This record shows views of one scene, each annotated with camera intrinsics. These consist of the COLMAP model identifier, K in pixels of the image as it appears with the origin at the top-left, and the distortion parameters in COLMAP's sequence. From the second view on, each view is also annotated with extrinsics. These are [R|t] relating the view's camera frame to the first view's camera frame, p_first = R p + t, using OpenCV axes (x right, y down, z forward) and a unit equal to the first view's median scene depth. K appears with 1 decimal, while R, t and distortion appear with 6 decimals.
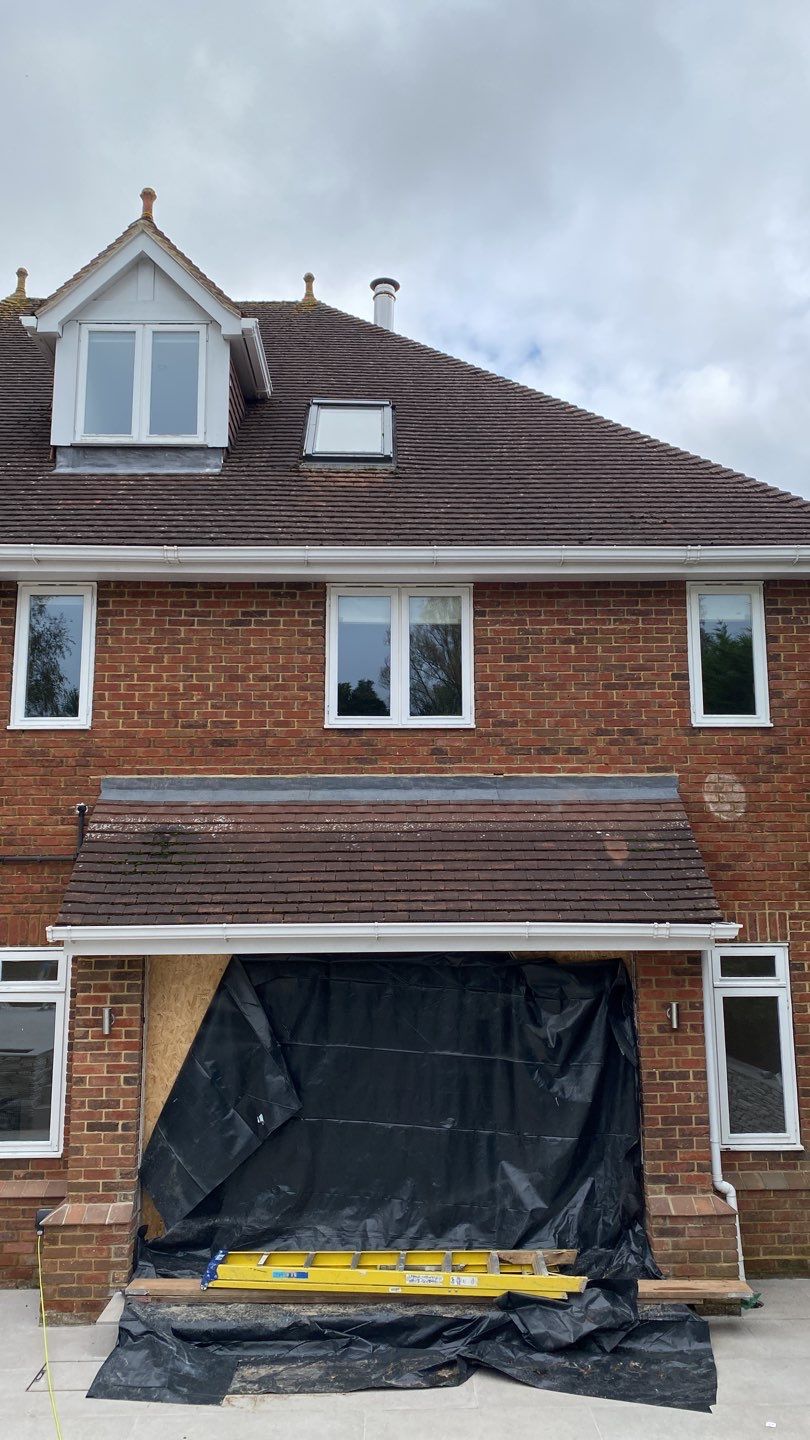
lens RADIAL K [[1094.4, 0, 399.2], [0, 1094.4, 707.3], [0, 0, 1]] dist [0.044212, -0.047286]
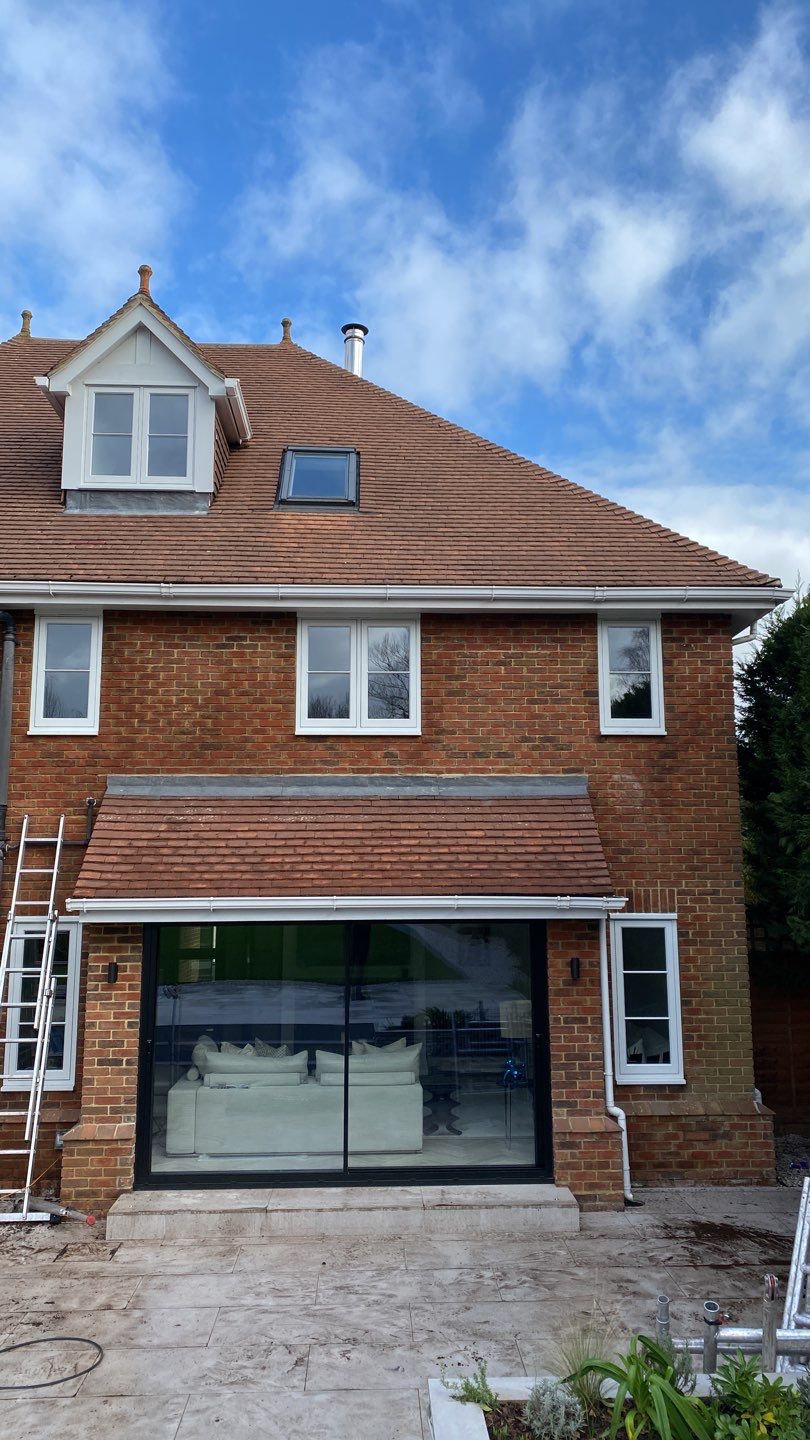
lens RADIAL K [[1093.1, 0, 402.1], [0, 1093.1, 706.0], [0, 0, 1]] dist [0.060254, -0.049988]
pose [[0.999827, 0.005151, 0.017845, 0.027754], [-0.005393, 0.999893, 0.013570, -0.029662], [-0.017773, -0.013664, 0.999749, -0.196799]]
